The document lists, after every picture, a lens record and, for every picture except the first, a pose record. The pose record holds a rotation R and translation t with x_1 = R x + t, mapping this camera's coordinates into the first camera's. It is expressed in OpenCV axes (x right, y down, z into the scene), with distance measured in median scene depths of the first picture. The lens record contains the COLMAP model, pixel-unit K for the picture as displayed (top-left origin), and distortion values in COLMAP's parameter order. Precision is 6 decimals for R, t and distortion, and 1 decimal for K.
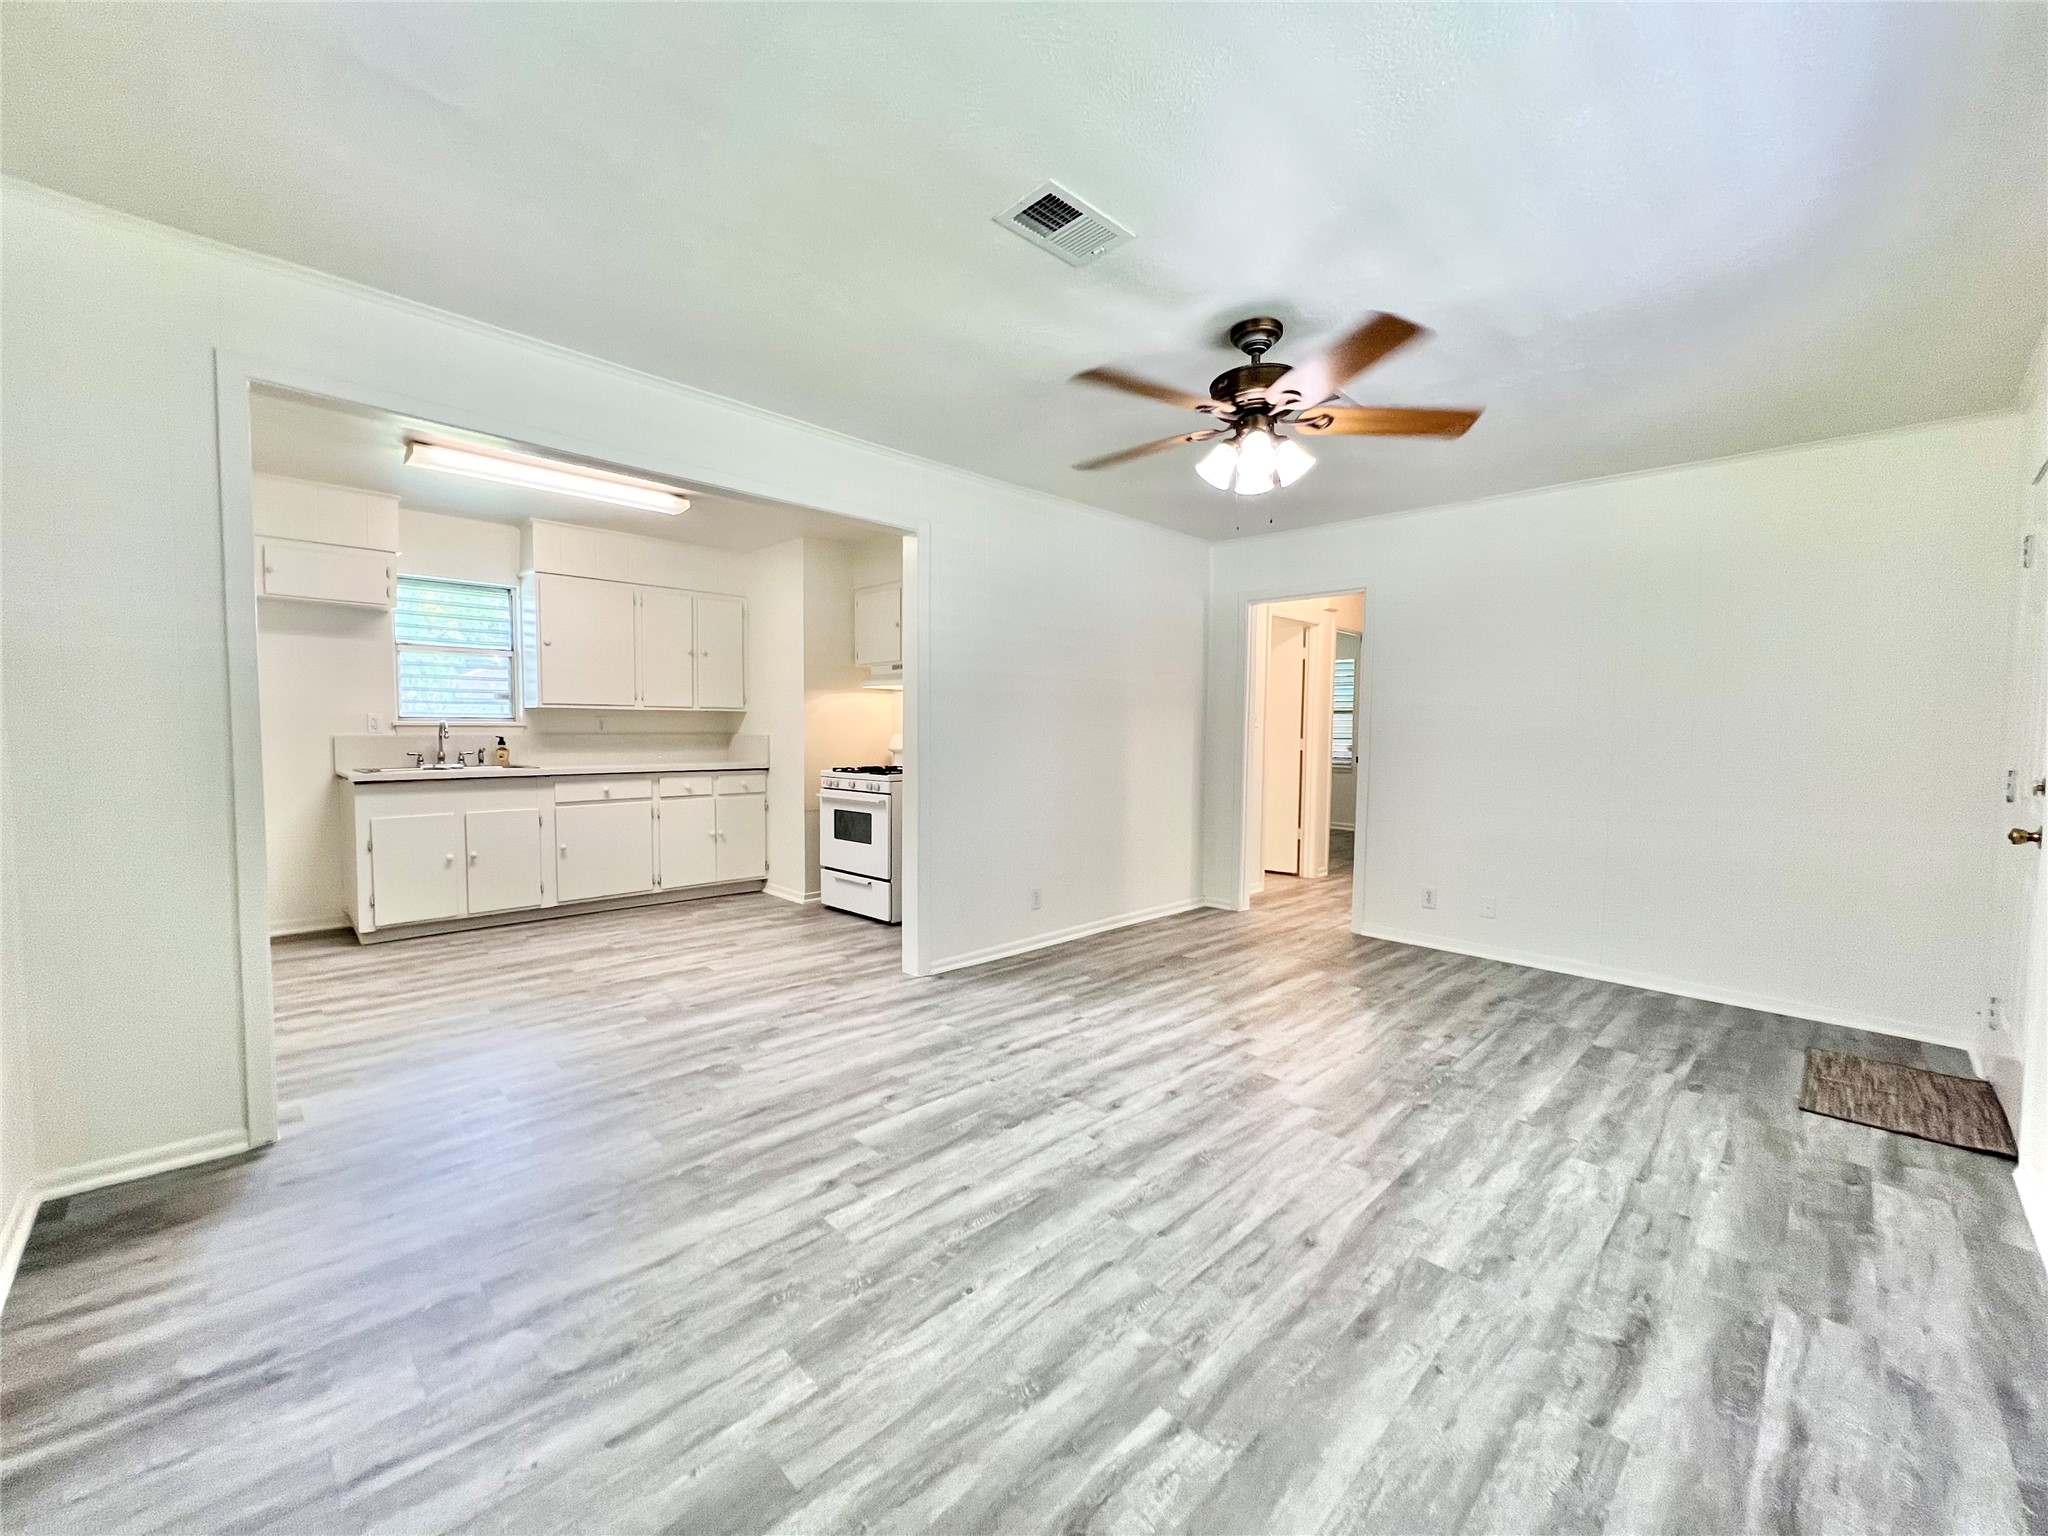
lens RADIAL K [[824.4, 0, 1027.4], [0, 824.4, 770.0], [0, 0, 1]] dist [-0.001726, 0.000076]
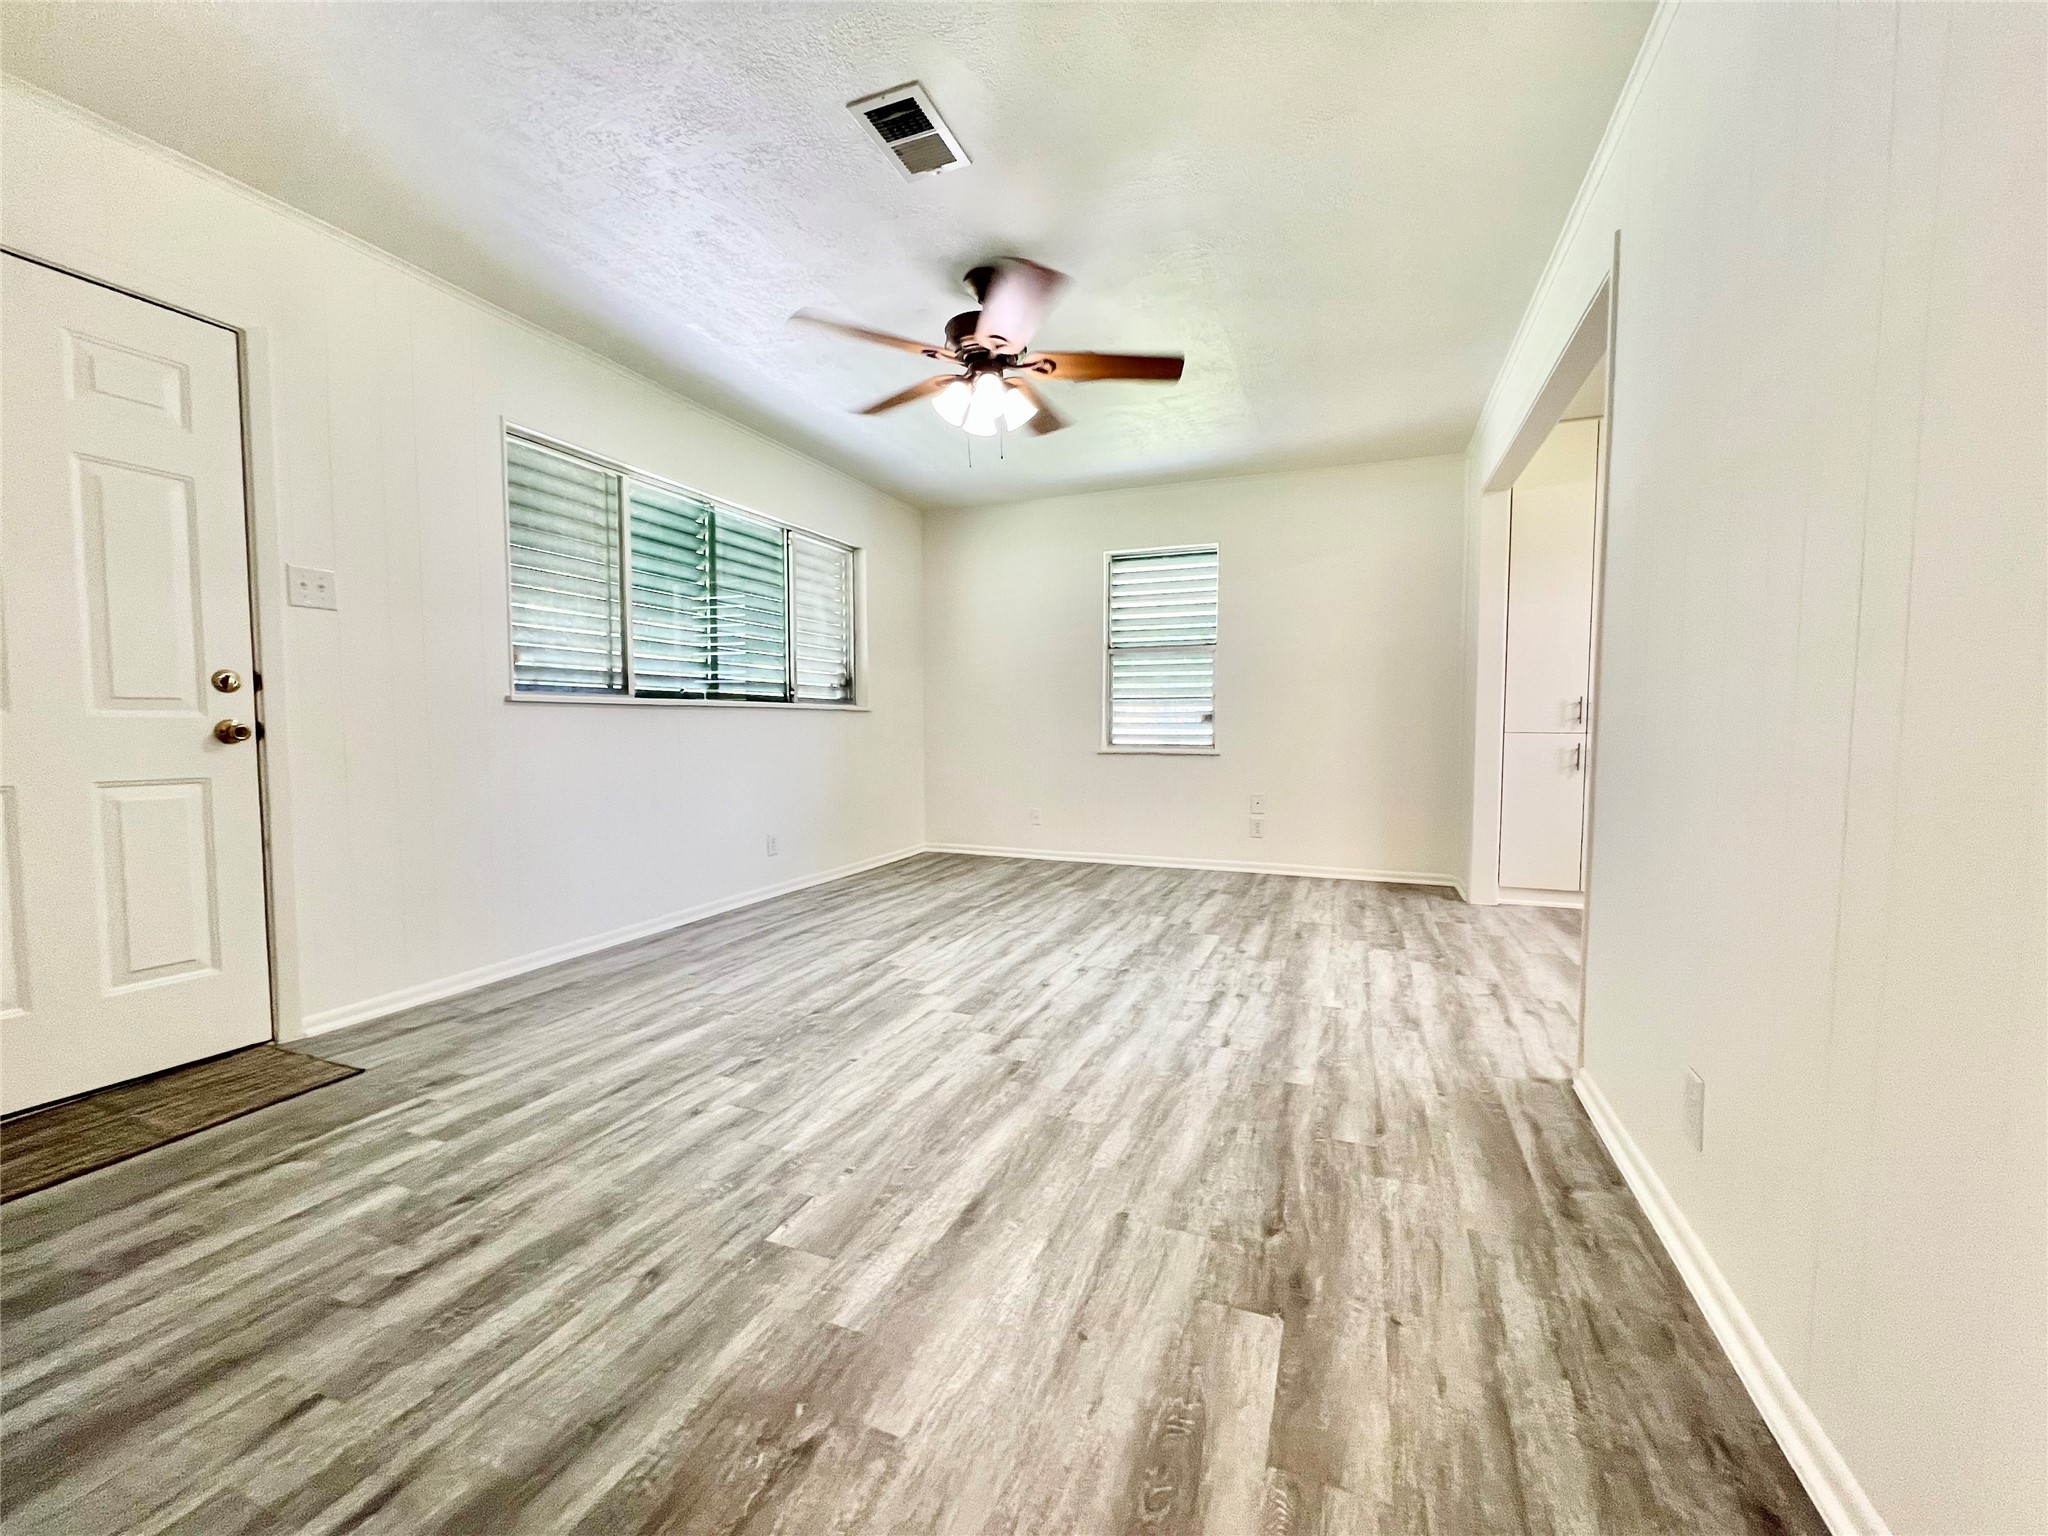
lens RADIAL K [[824.4, 0, 1020.4], [0, 824.4, 769.2], [0, 0, 1]] dist [-0.001726, 0.000076]
pose [[-0.921325, 0.010511, -0.388651, 0.522110], [-0.030919, 0.994488, 0.100191, -0.001558], [0.387562, 0.104325, -0.915922, 1.627492]]
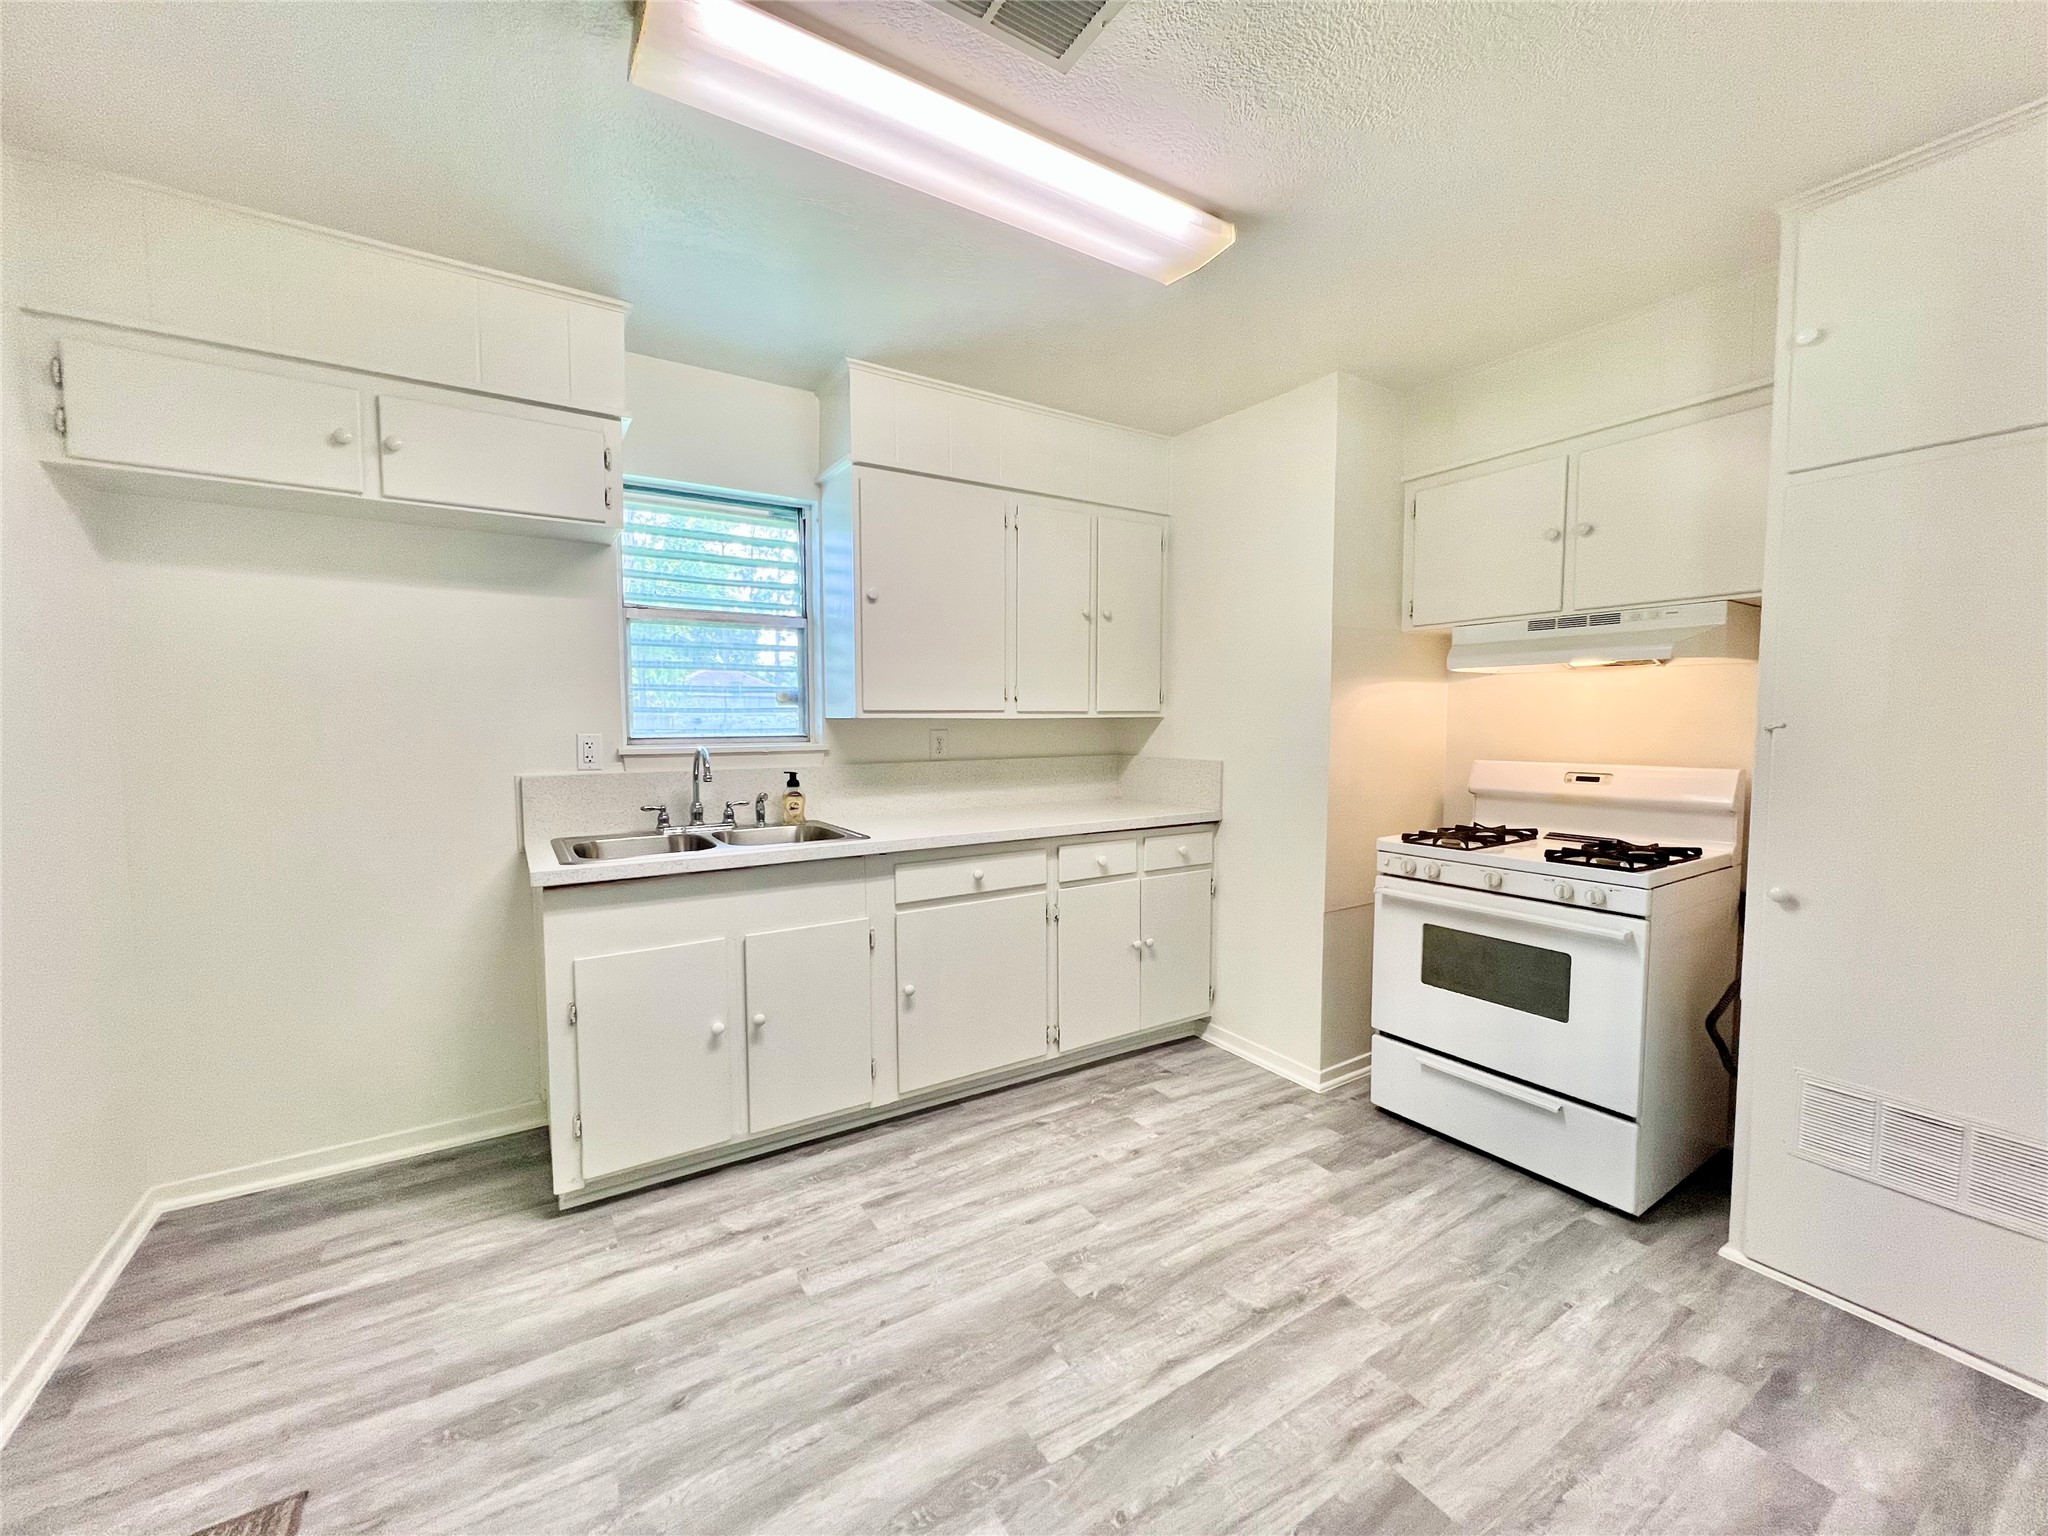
lens RADIAL K [[824.4, 0, 1027.2], [0, 824.4, 763.8], [0, 0, 1]] dist [-0.001726, 0.000076]
pose [[0.977419, 0.002259, -0.211300, -0.581090], [-0.001337, 0.999989, 0.004507, -0.076527], [0.211308, -0.004123, 0.977411, 0.779184]]
